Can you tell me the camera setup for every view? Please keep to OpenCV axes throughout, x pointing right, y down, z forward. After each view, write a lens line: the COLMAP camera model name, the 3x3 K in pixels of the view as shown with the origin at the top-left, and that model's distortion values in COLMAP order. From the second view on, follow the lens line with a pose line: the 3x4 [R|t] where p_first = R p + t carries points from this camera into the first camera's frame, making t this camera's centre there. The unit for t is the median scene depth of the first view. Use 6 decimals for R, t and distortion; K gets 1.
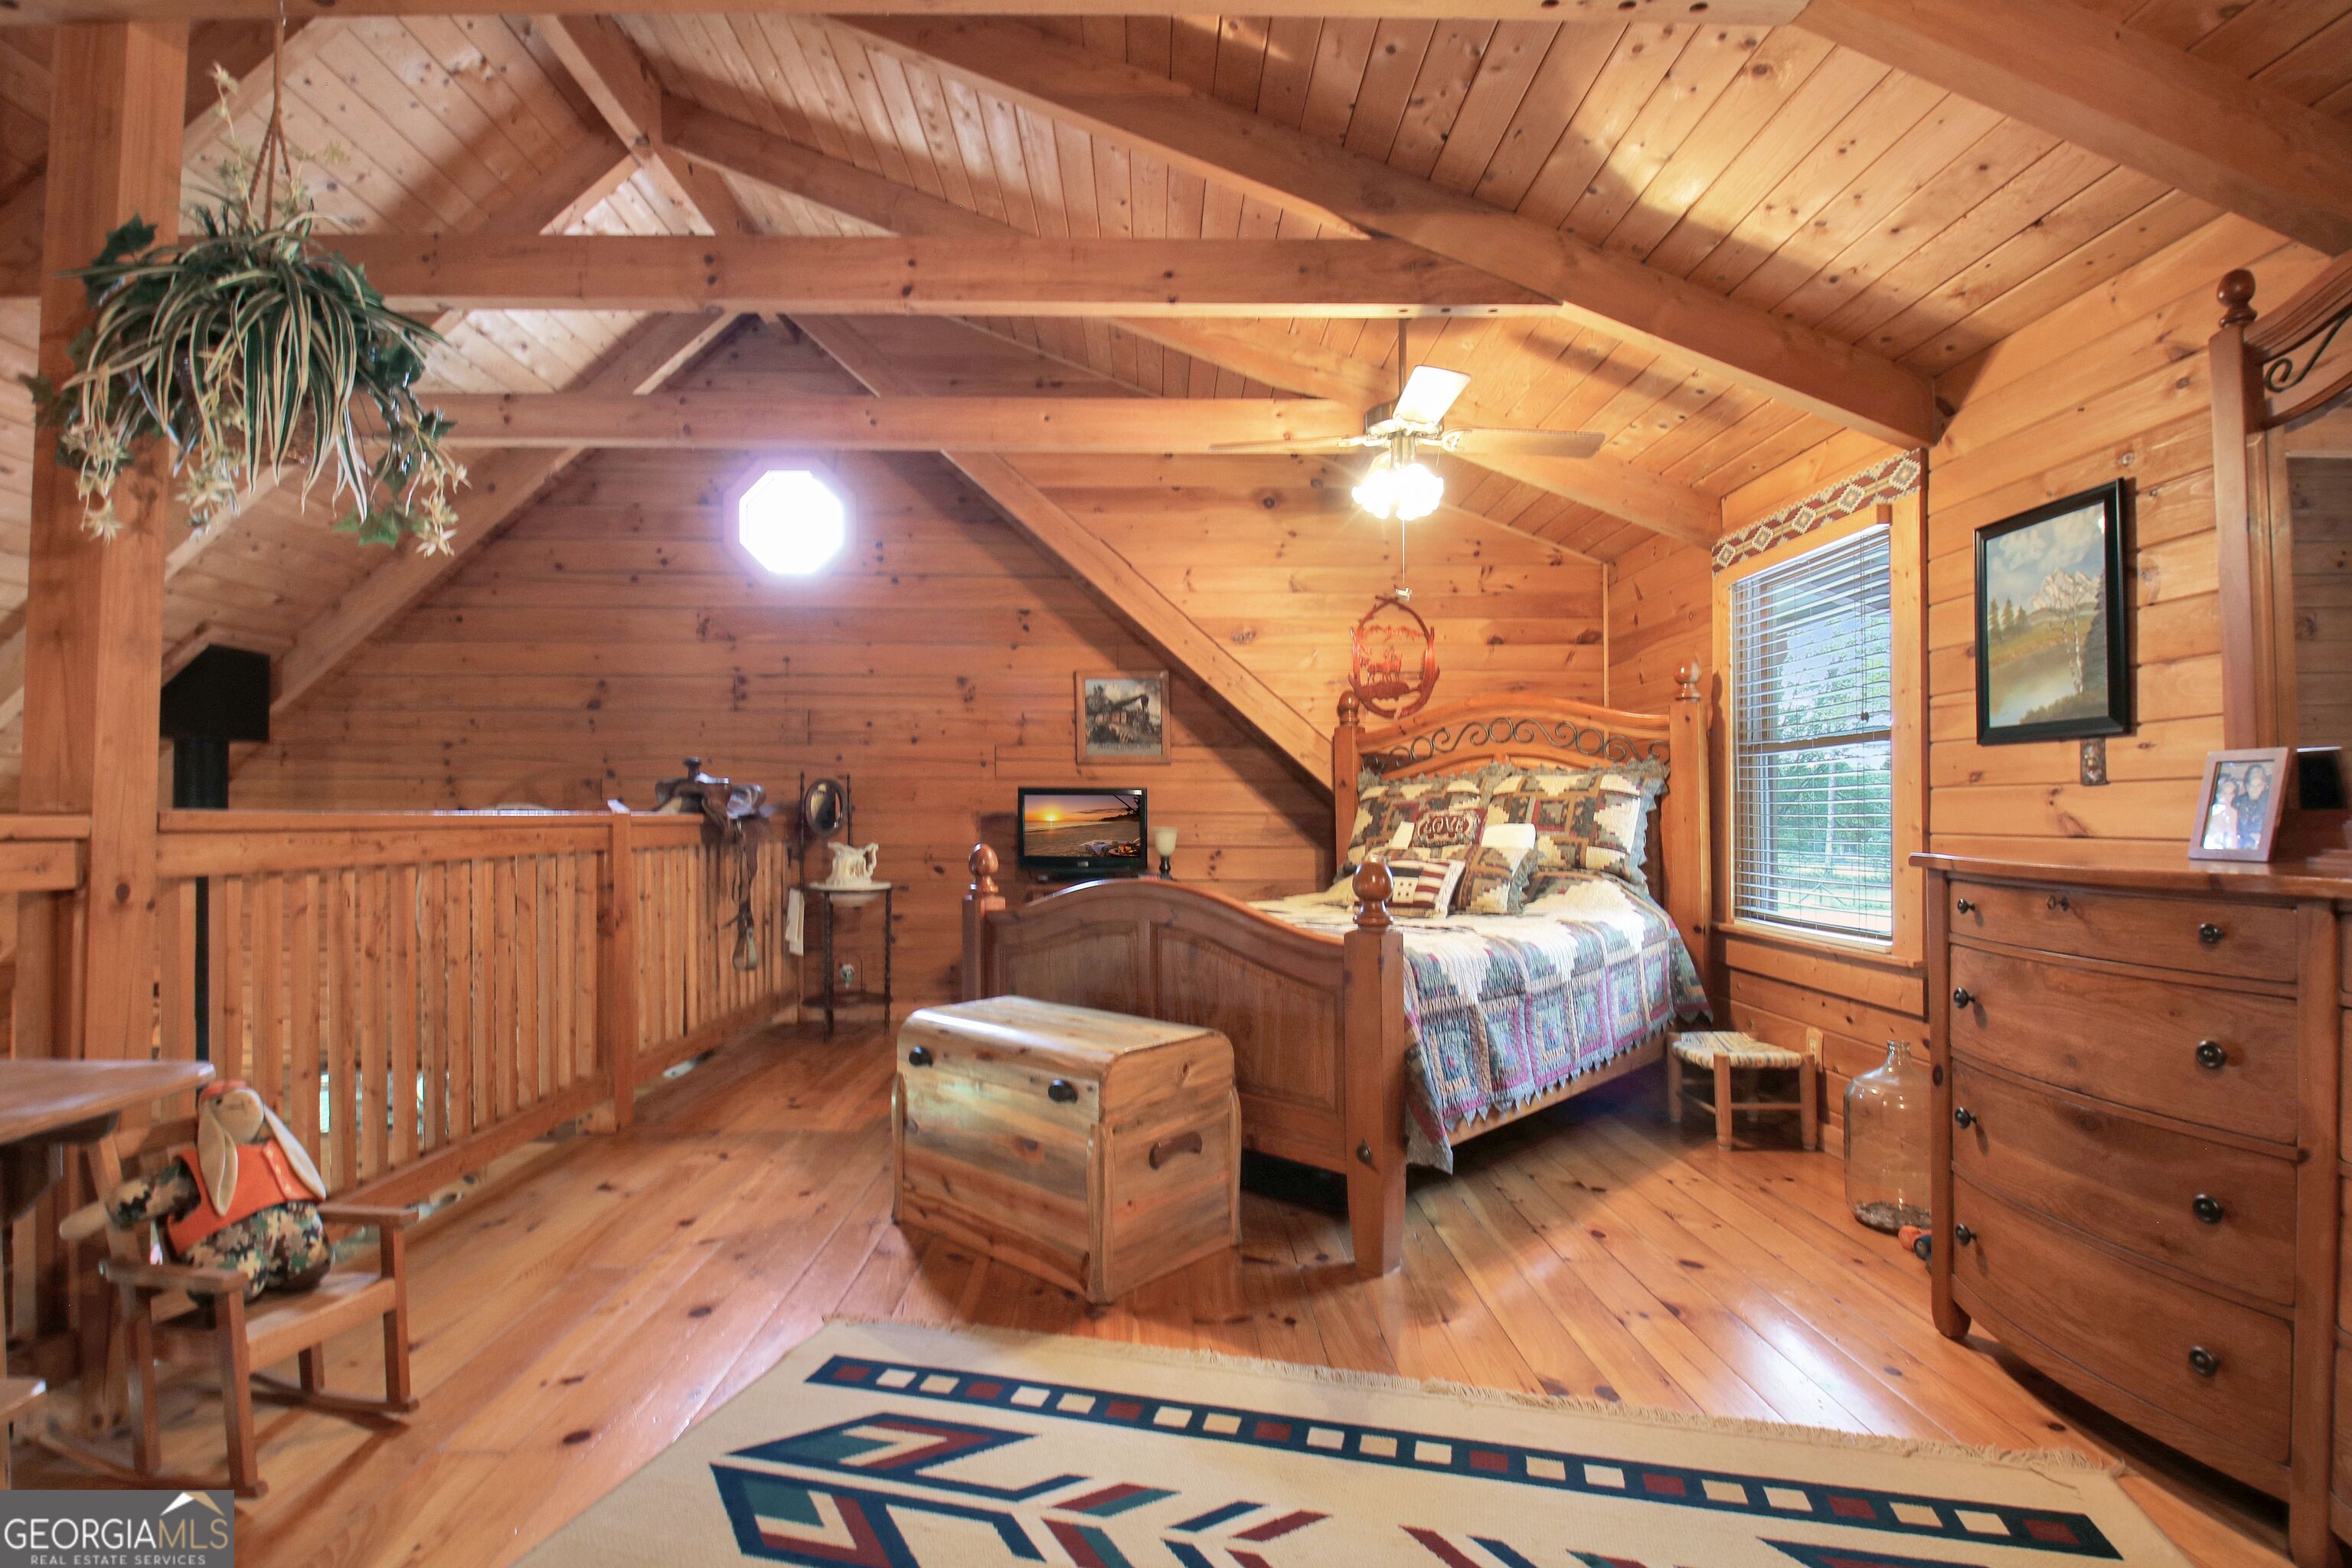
lens RADIAL K [[1109.6, 0, 1188.6], [0, 1109.6, 797.8], [0, 0, 1]] dist [0.009265, -0.020749]
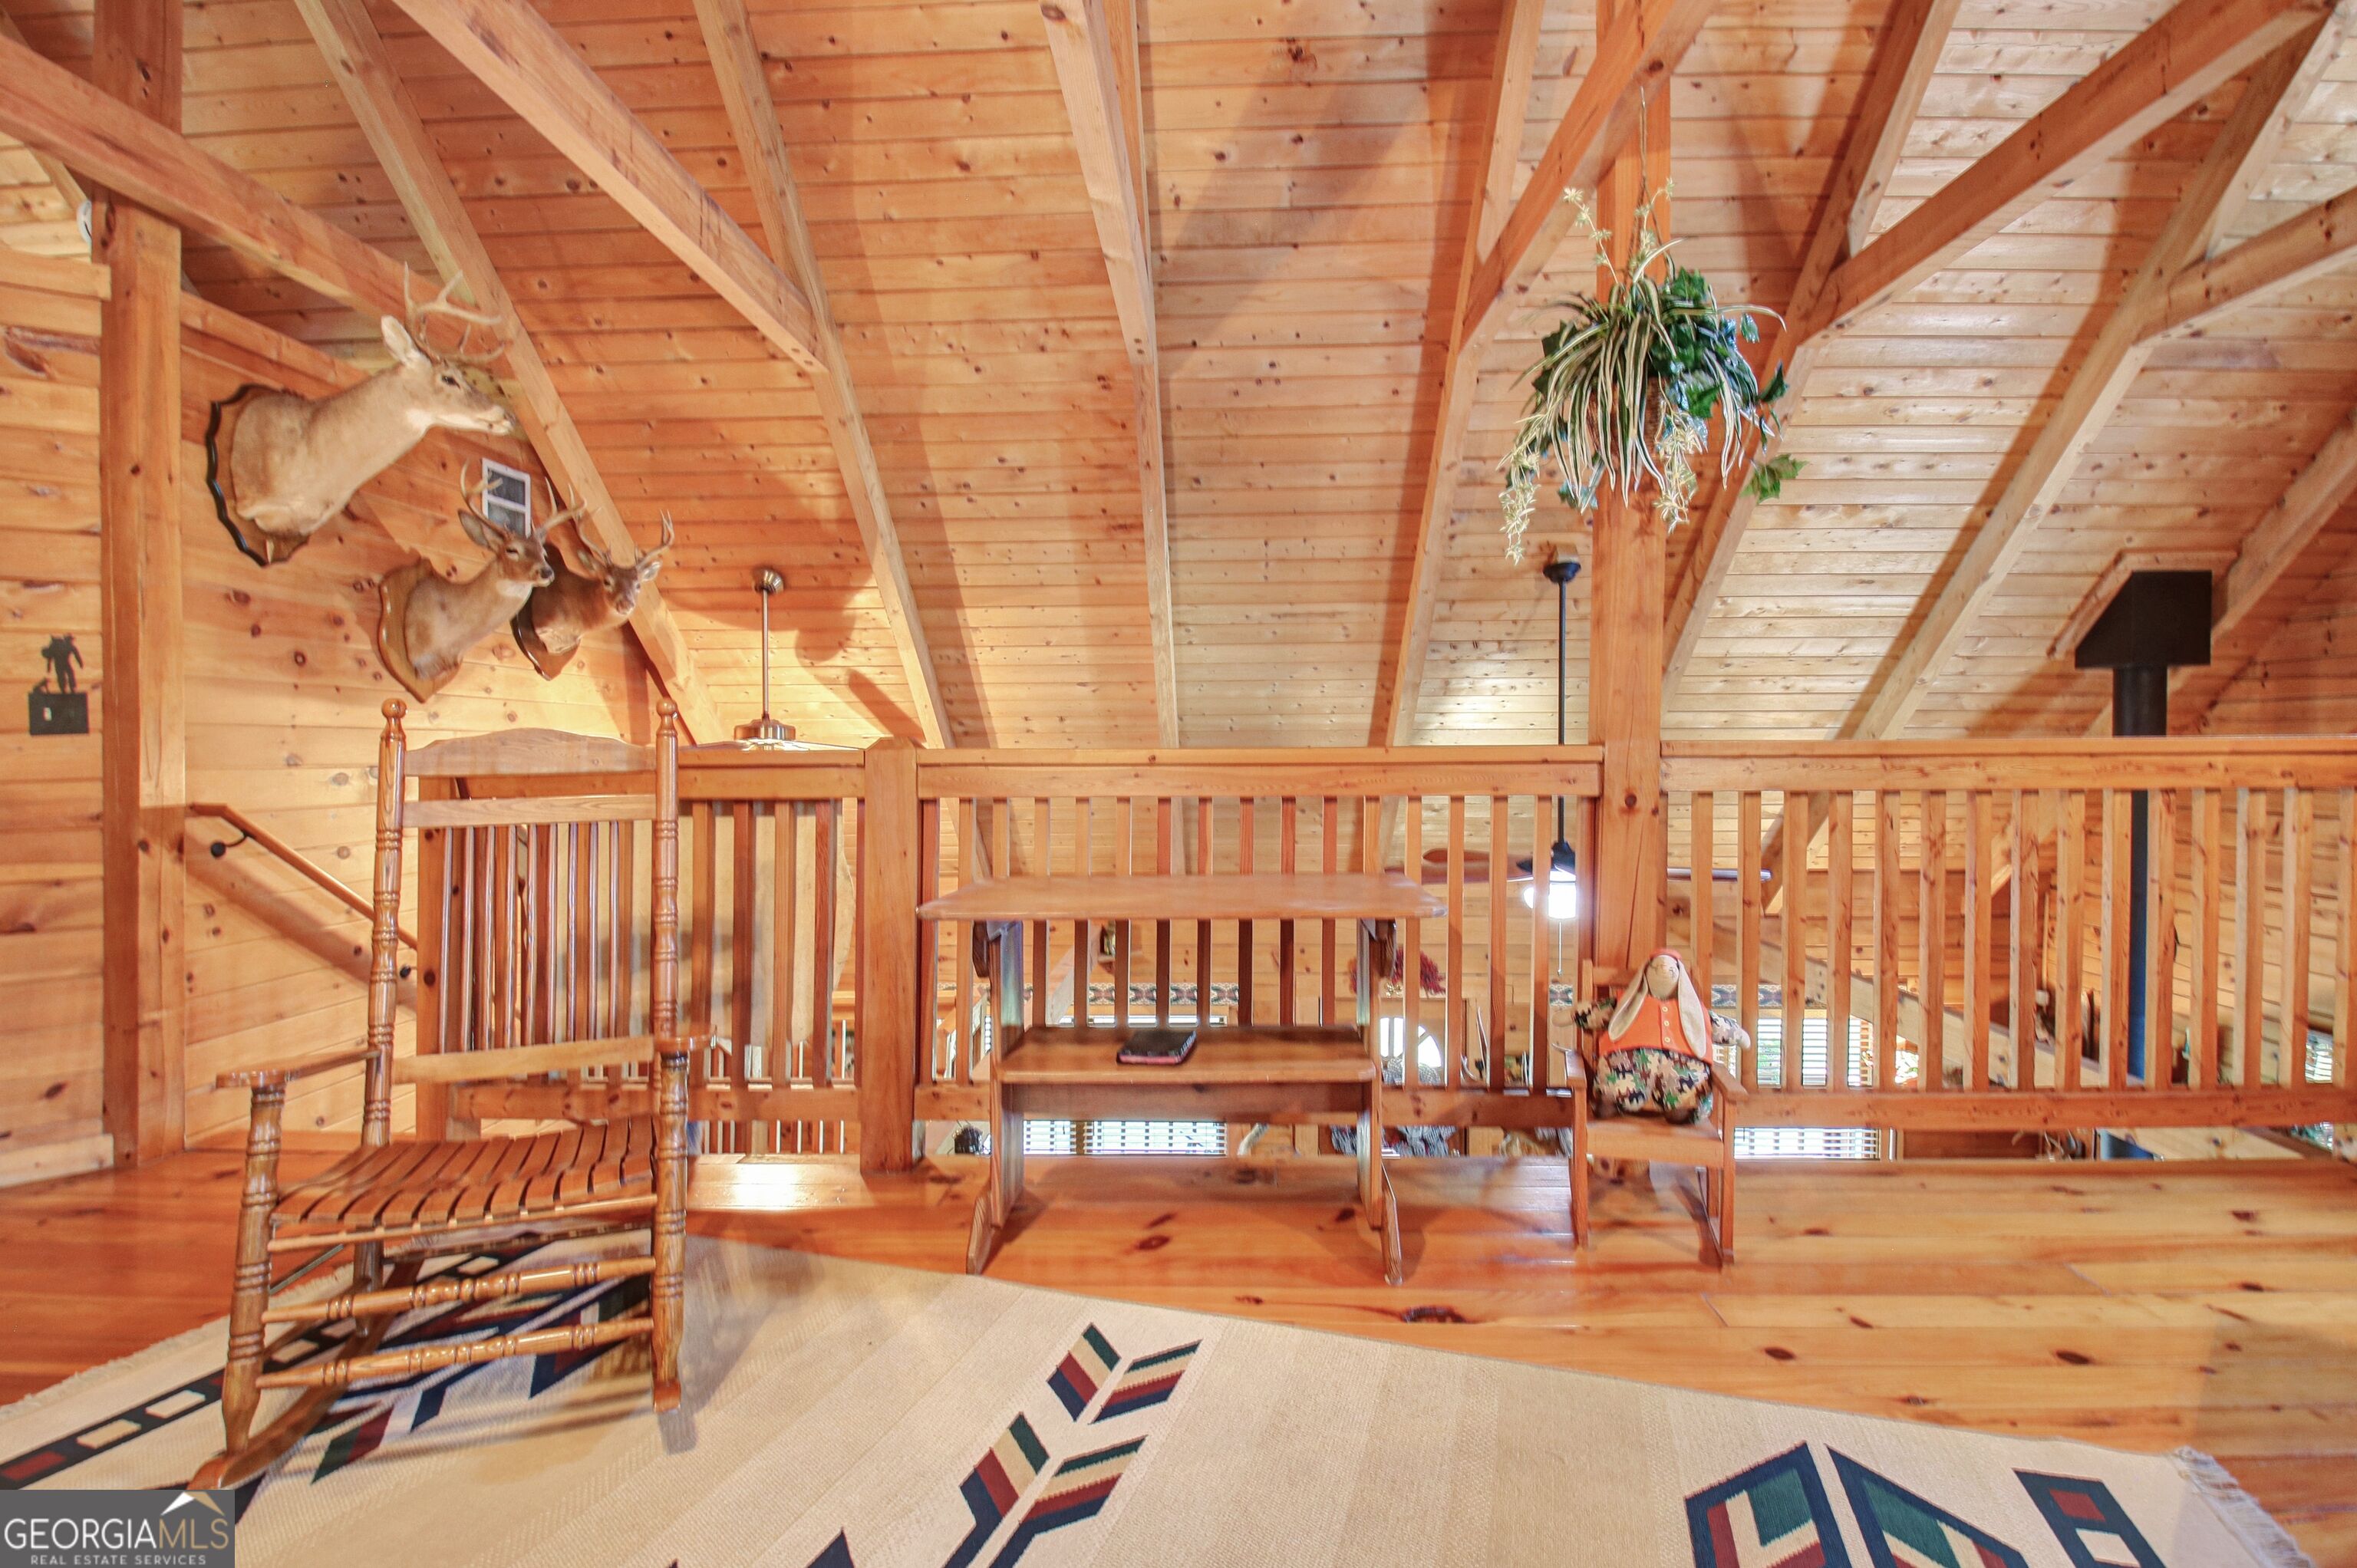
lens RADIAL K [[1111.9, 0, 1167.6], [0, 1111.9, 807.1], [0, 0, 1]] dist [0.009265, -0.020749]
pose [[-0.075865, 0.048000, -0.995962, 0.253126], [0.025694, 0.998603, 0.046170, 0.007228], [0.996787, -0.022088, -0.076992, 0.274767]]
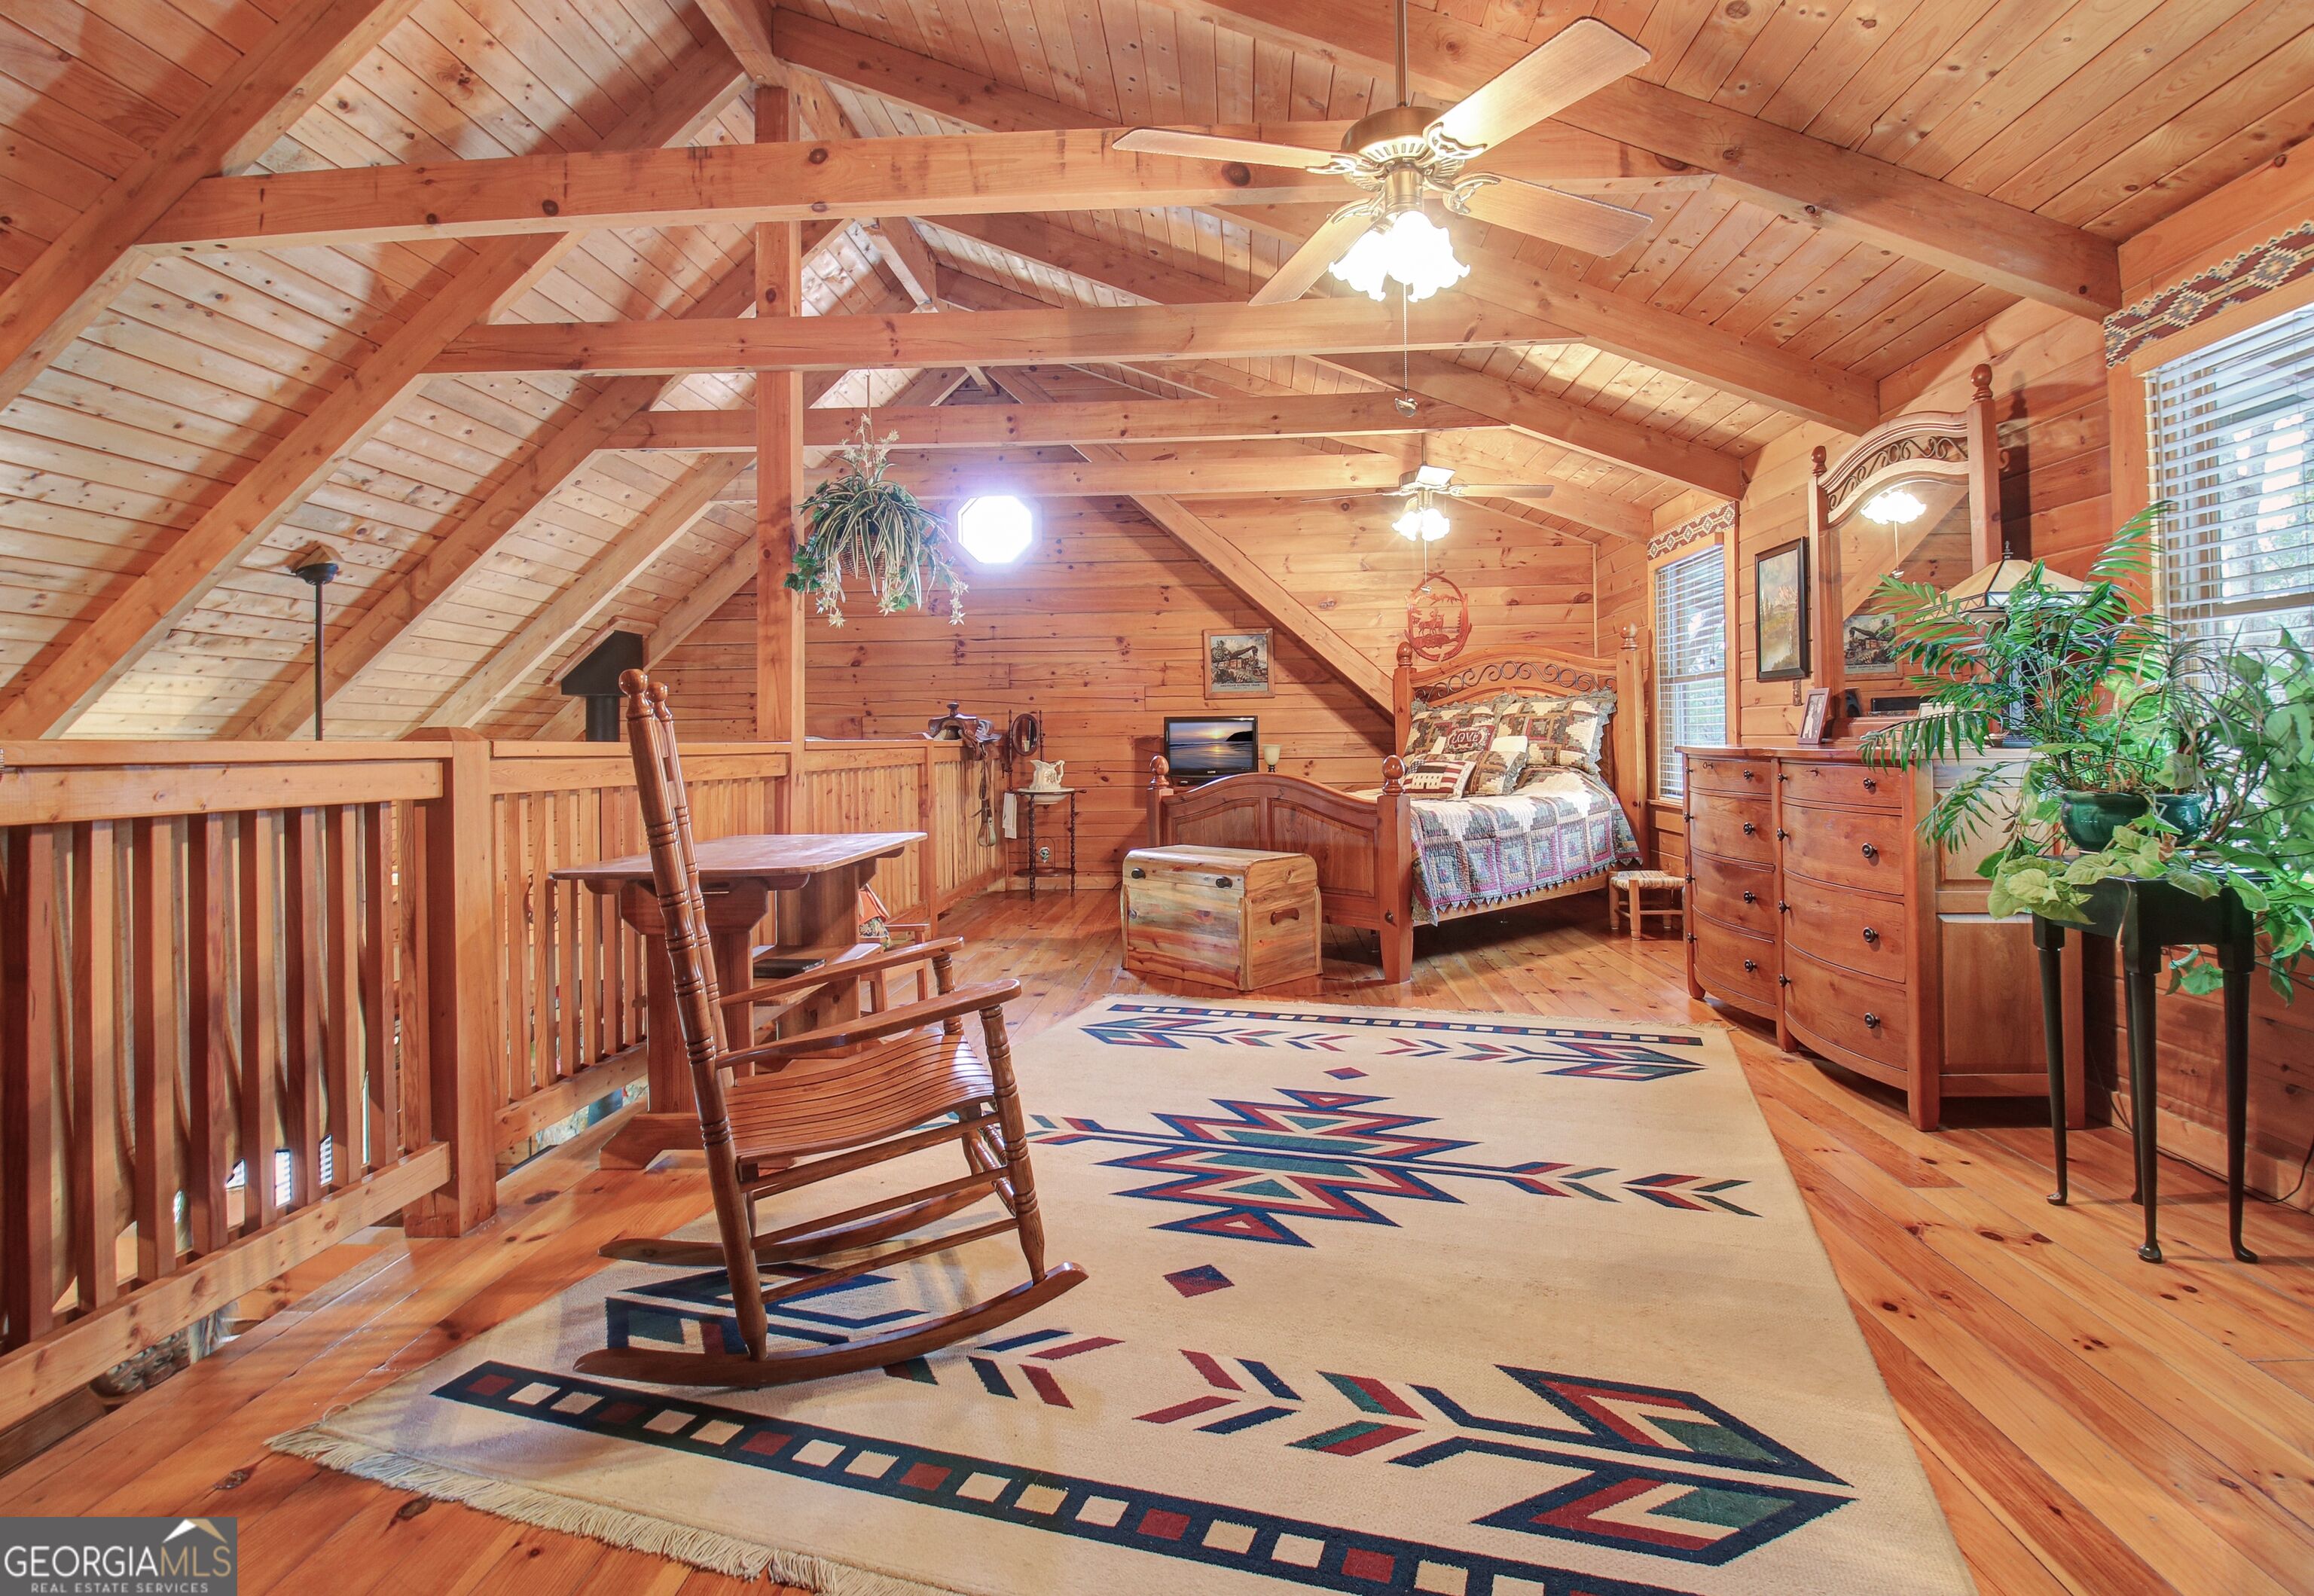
lens RADIAL K [[1171.9, 0, 1154.5], [0, 1171.9, 799.1], [0, 0, 1]] dist [-0.002118, -0.011841]
pose [[0.993437, -0.013245, -0.113613, -0.002514], [0.020722, 0.997677, 0.064887, -0.003466], [0.112490, -0.066815, 0.991404, -0.641732]]
